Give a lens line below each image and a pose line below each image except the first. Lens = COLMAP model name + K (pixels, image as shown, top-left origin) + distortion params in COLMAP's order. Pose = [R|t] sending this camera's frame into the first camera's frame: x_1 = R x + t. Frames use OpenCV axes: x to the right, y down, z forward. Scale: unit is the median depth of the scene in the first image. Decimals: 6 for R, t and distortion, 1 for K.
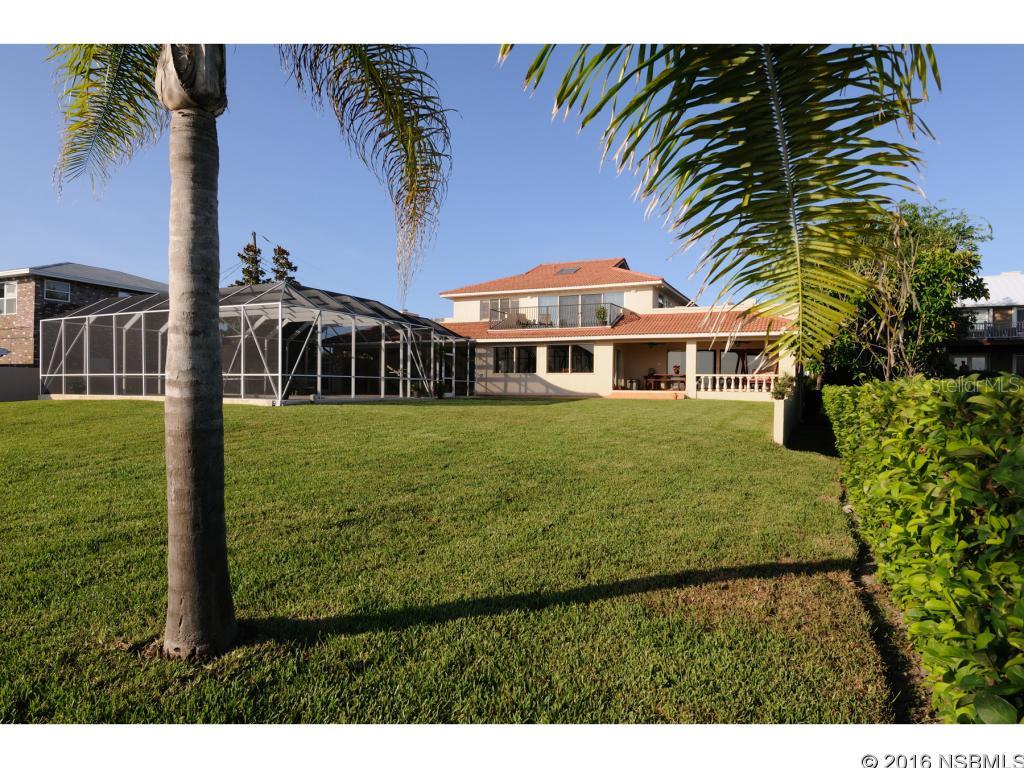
lens RADIAL K [[640.6, 0, 511.8], [0, 640.6, 385.1], [0, 0, 1]] dist [-0.006176, -0.002370]
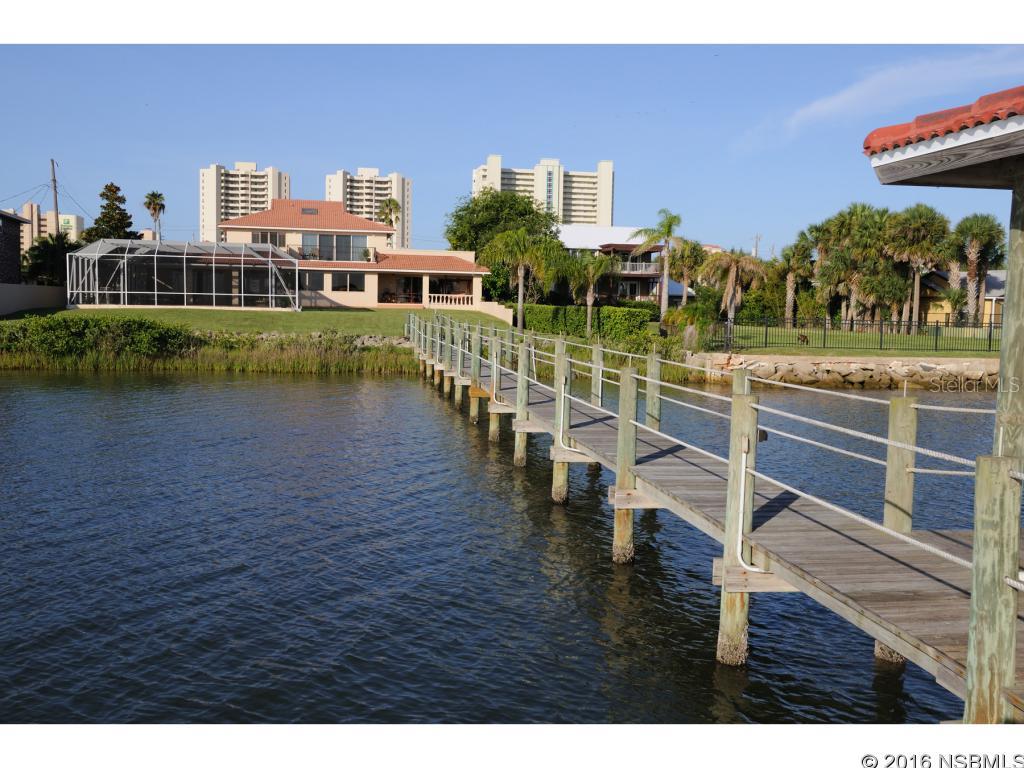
lens RADIAL K [[1065.3, 0, 511.6], [0, 1065.3, 384.8], [0, 0, 1]] dist [0.012111, 0.000000]
pose [[0.781744, -0.041729, 0.622201, -1.222710], [-0.015220, 0.996185, 0.085934, -0.022483], [-0.623413, -0.076648, 0.778127, -1.272932]]
